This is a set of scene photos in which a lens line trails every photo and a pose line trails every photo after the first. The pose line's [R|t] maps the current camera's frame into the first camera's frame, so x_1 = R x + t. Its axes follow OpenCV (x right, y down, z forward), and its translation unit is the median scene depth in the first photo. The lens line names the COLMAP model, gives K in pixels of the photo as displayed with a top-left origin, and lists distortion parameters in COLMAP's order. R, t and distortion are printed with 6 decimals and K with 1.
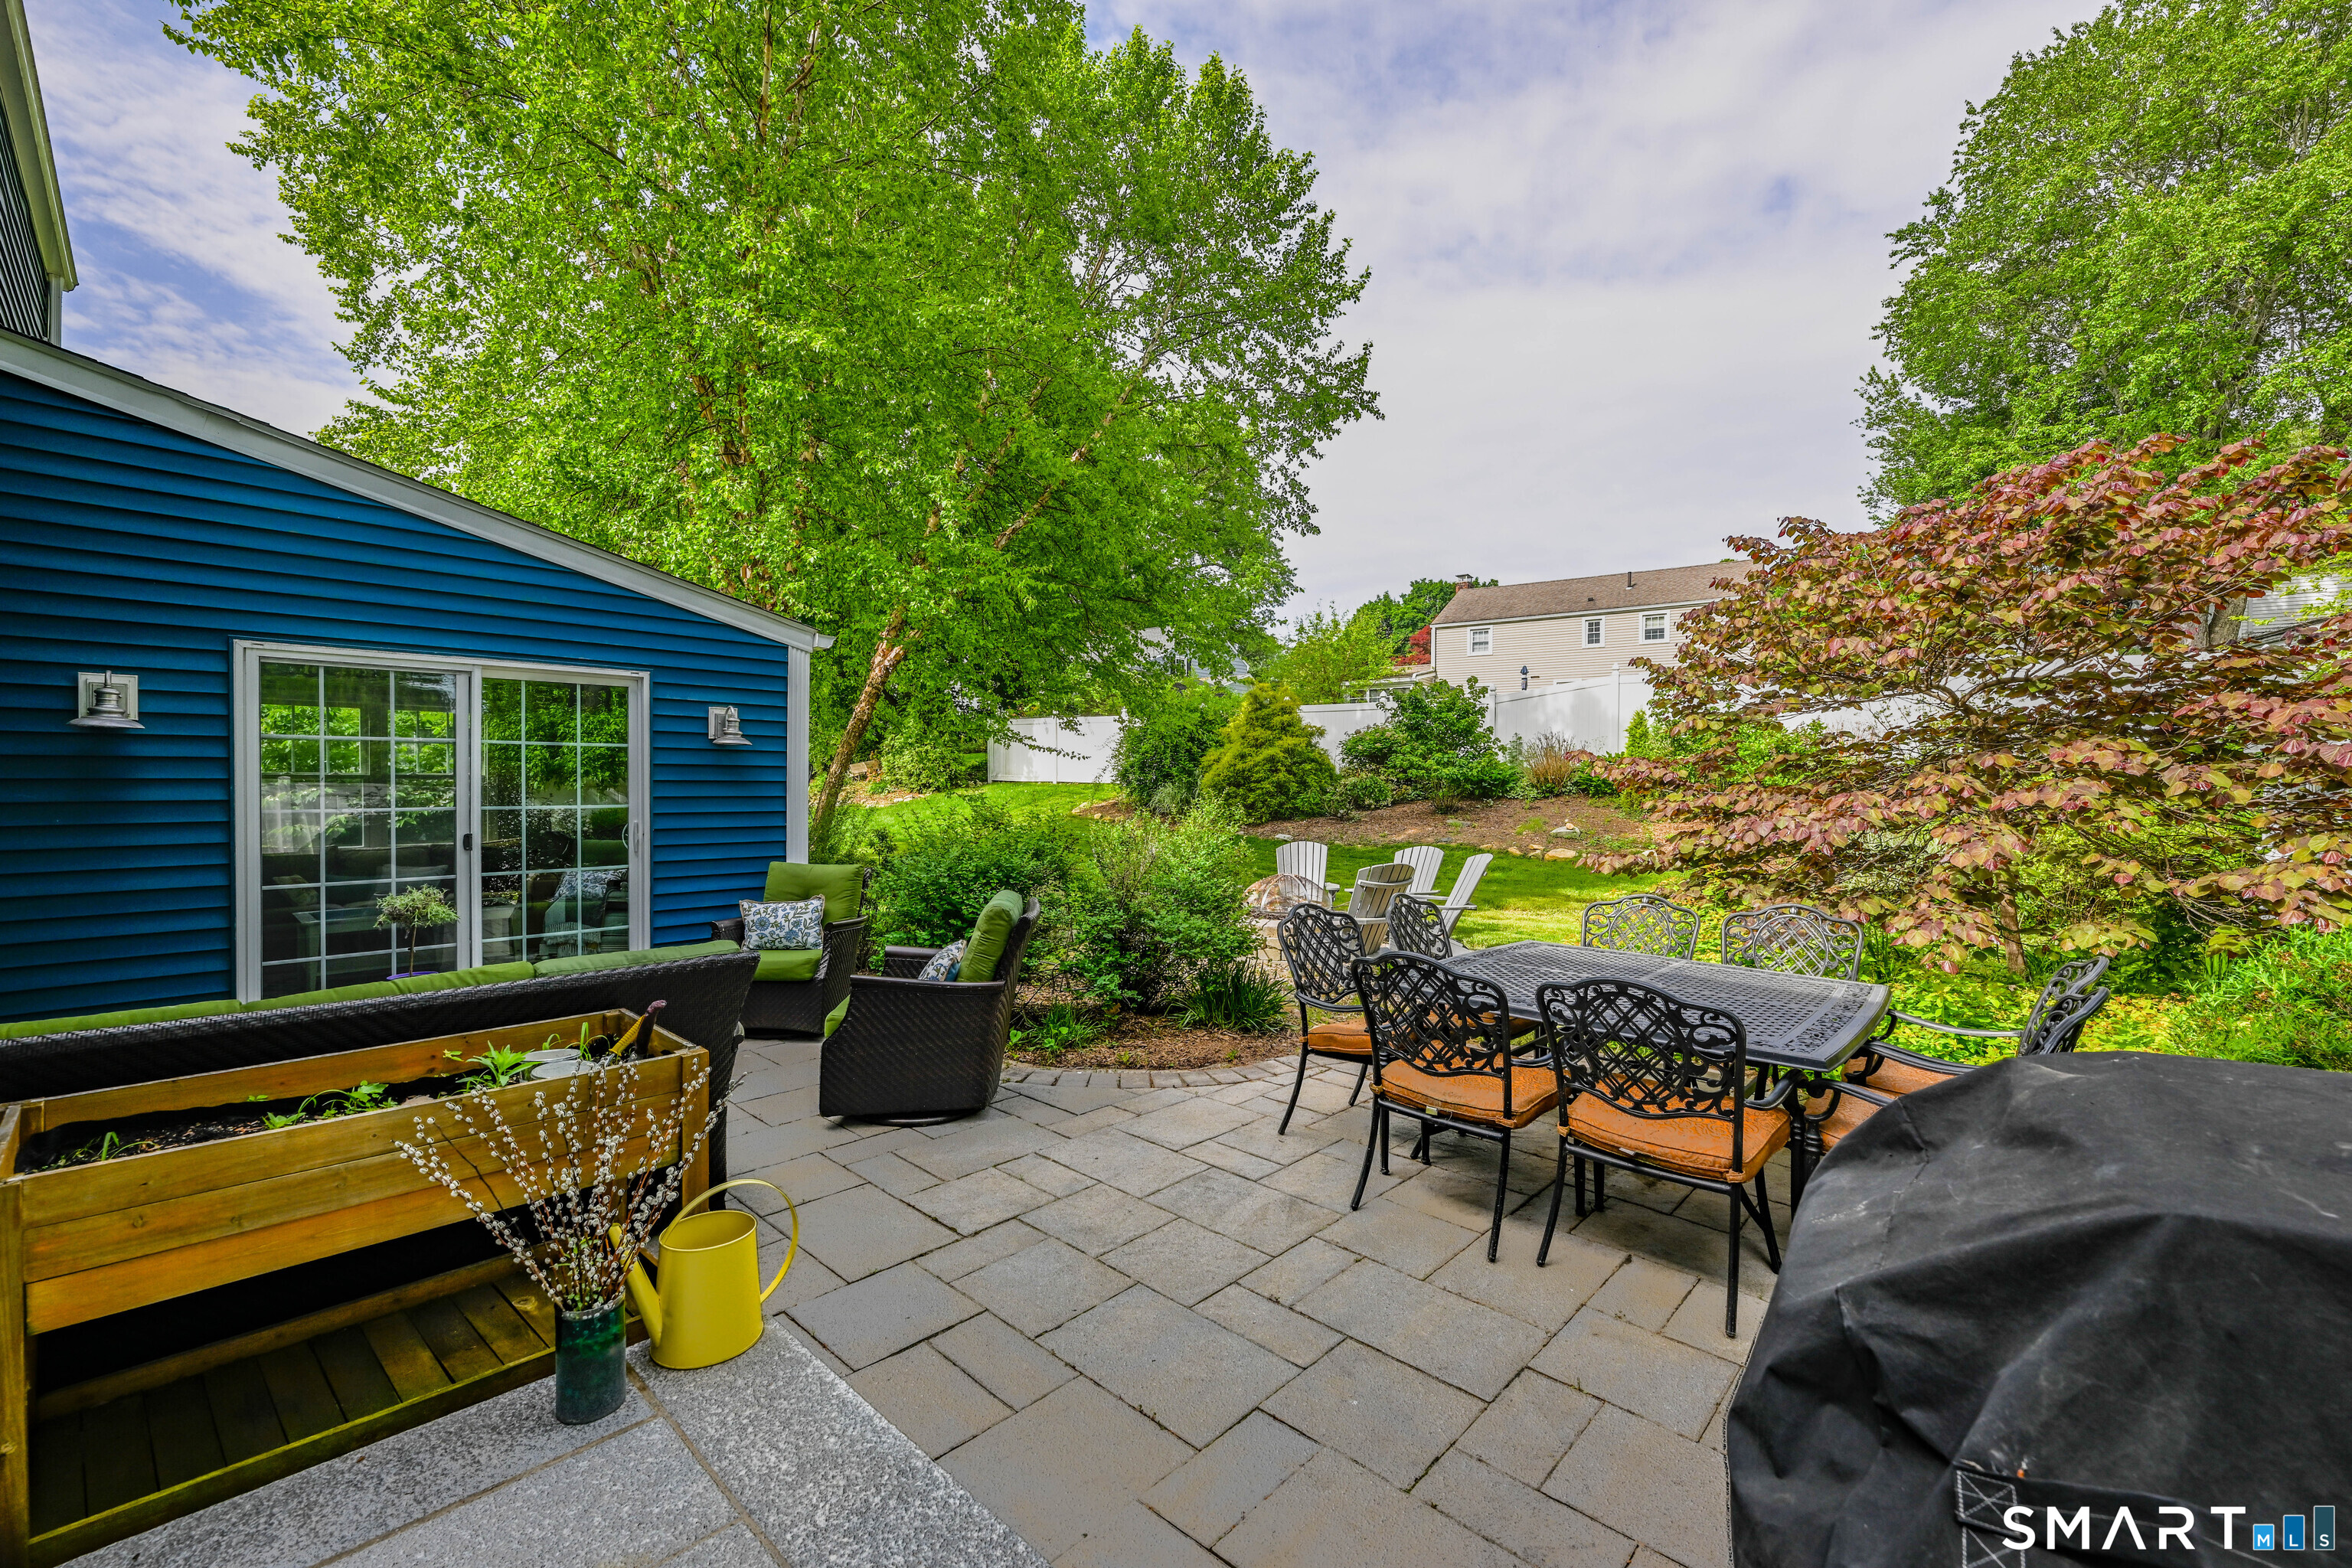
lens RADIAL K [[953.9, 0, 1173.1], [0, 953.9, 809.9], [0, 0, 1]] dist [0.001584, 0.000256]
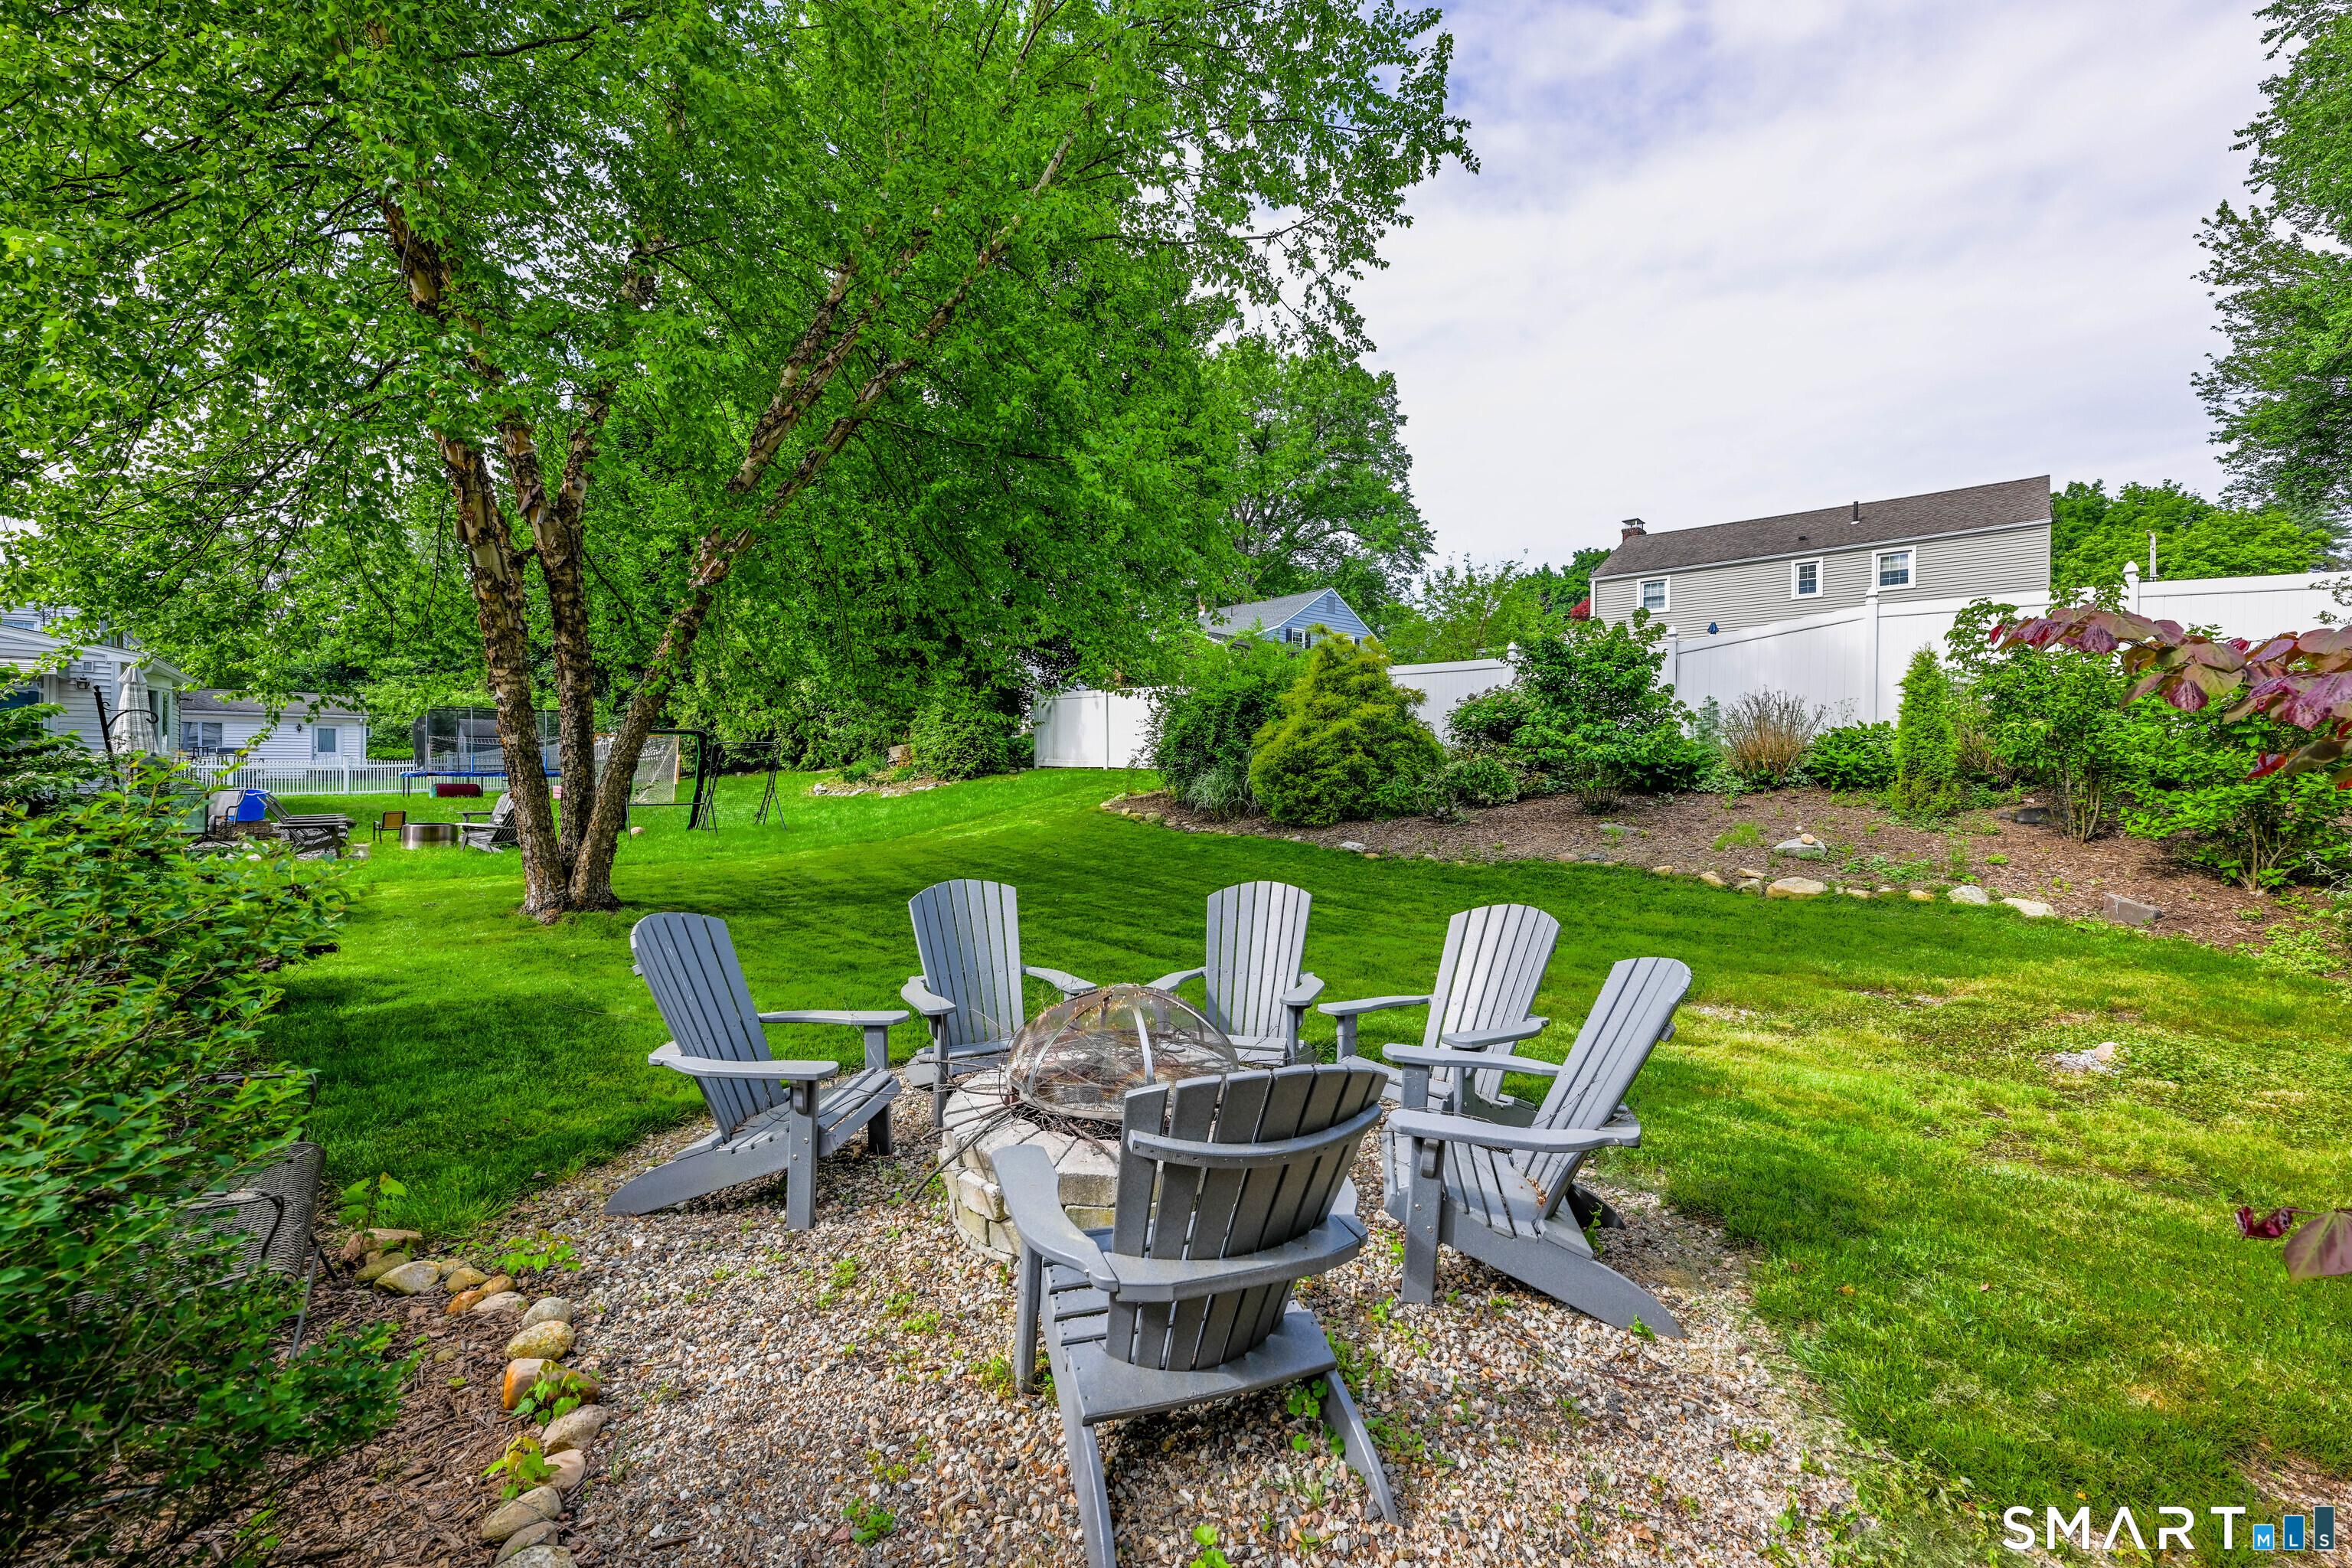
lens RADIAL K [[930.8, 0, 1193.8], [0, 930.8, 778.6], [0, 0, 1]] dist [-0.016903, 0.006694]
pose [[0.988613, 0.004301, -0.150417, 0.094433], [-0.007564, 0.999748, -0.021126, -0.004776], [0.150288, 0.022024, 0.988397, 0.288911]]
